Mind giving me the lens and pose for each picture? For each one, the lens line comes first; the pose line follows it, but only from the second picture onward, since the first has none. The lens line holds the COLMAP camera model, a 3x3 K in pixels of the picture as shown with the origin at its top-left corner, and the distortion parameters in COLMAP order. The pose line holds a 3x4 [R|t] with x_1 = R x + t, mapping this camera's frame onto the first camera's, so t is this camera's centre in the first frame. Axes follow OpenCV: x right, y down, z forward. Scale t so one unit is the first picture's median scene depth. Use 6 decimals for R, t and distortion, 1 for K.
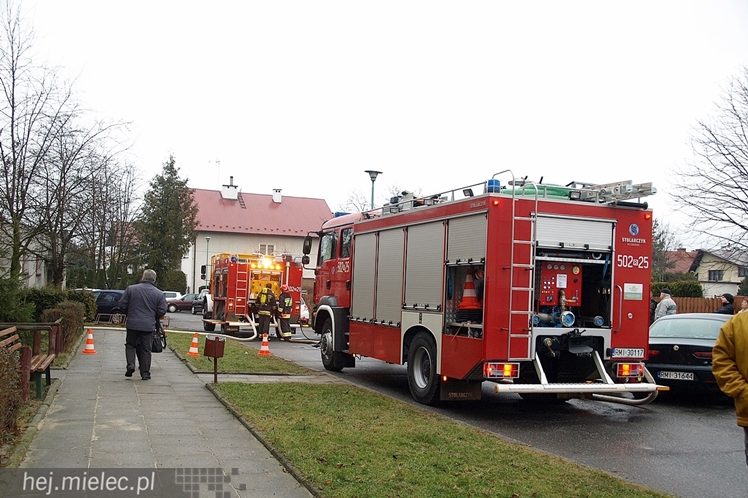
lens RADIAL K [[759.9, 0, 374.6], [0, 759.9, 268.9], [0, 0, 1]] dist [-0.052592, -0.000941]
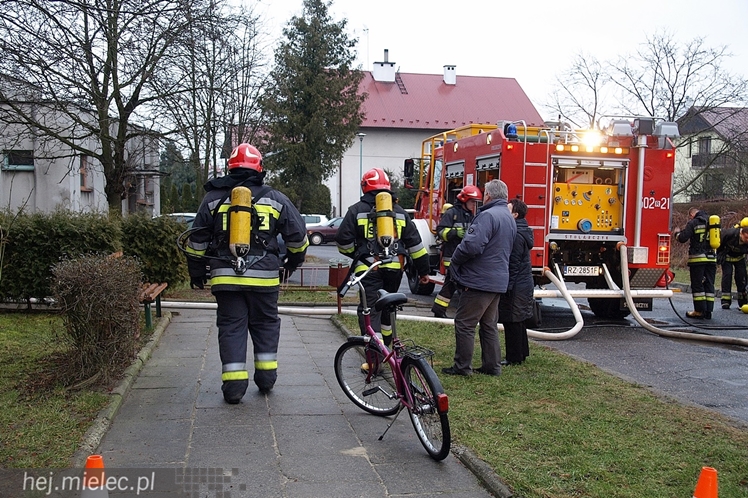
lens RADIAL K [[924.1, 0, 375.1], [0, 924.1, 272.8], [0, 0, 1]] dist [-0.020912, 0.003302]
pose [[0.983675, -0.009638, -0.179697, -0.452562], [0.026999, 0.995166, 0.094419, 0.035565], [0.177918, -0.097729, 0.979180, 1.326904]]
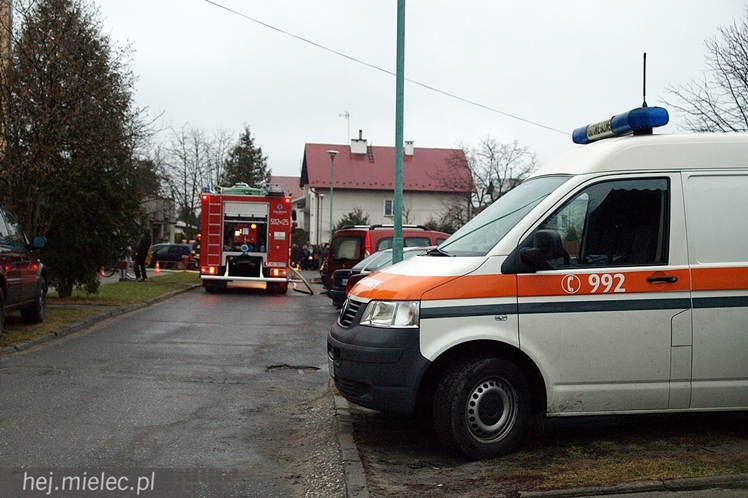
lens RADIAL K [[924.1, 0, 375.1], [0, 924.1, 272.8], [0, 0, 1]] dist [-0.020912, 0.003302]
pose [[0.967599, 0.000495, -0.252490, 1.258109], [0.012787, 0.998619, 0.050962, 0.004356], [0.252167, -0.052540, 0.966256, -1.461945]]
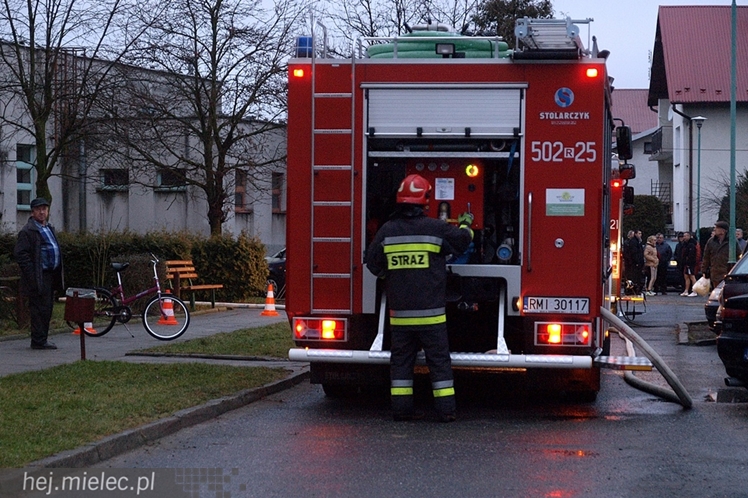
lens RADIAL K [[1822.7, 0, 374.0], [0, 1822.7, 249.0], [0, 0, 1]] dist [-0.077190, -0.711808]
pose [[0.882640, -0.023347, -0.469470, 0.874212], [0.038478, 0.999002, 0.022661, 0.028348], [0.468473, -0.038066, 0.882658, -0.332038]]
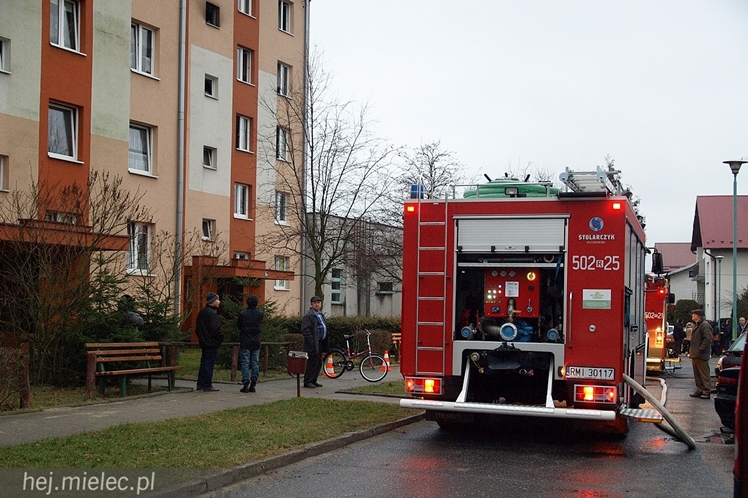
lens RADIAL K [[924.1, 0, 375.1], [0, 924.1, 272.8], [0, 0, 1]] dist [-0.020912, 0.003302]
pose [[0.782043, -0.046579, -0.621482, 0.776312], [0.027060, 0.998801, -0.040807, 0.035769], [0.622637, 0.015095, 0.782365, 0.057225]]
